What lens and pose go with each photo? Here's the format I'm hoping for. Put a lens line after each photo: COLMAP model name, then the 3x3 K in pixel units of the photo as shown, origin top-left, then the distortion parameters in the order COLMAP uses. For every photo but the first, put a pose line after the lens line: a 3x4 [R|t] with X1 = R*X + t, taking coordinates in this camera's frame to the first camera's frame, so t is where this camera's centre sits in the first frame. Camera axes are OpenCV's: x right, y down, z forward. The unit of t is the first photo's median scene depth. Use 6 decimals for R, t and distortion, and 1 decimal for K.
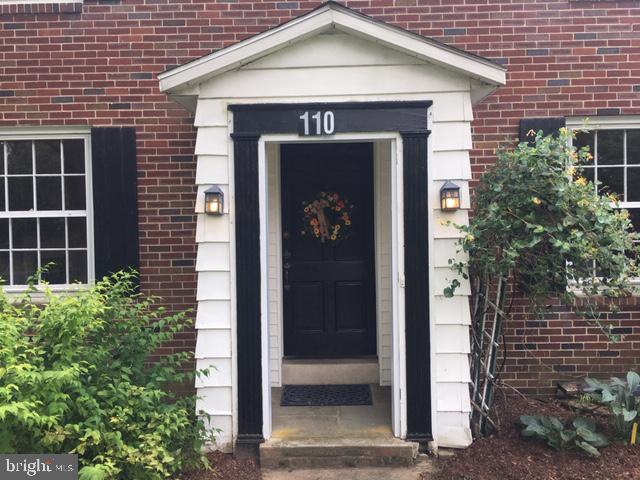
lens RADIAL K [[543.3, 0, 323.9], [0, 543.3, 240.9], [0, 0, 1]] dist [0.072679, -0.111588]
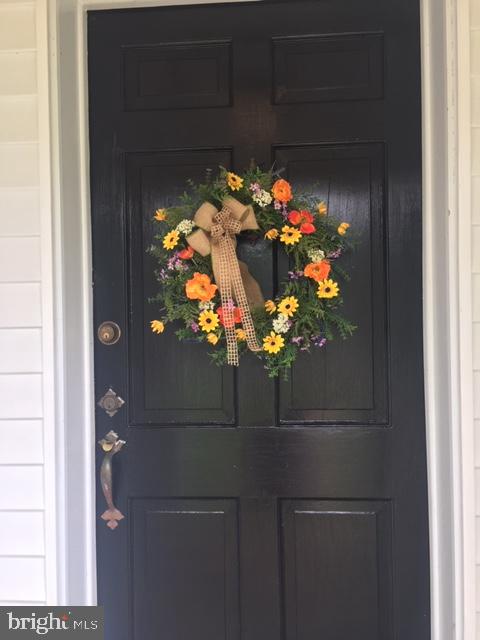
lens RADIAL K [[543.3, 0, 239.7], [0, 543.3, 320.5], [0, 0, 1]] dist [0.072679, -0.111588]
pose [[0.998532, -0.001762, -0.054133, 0.015579], [0.001191, 0.999943, -0.010586, -0.015247], [0.054149, 0.010506, 0.998478, 0.736144]]
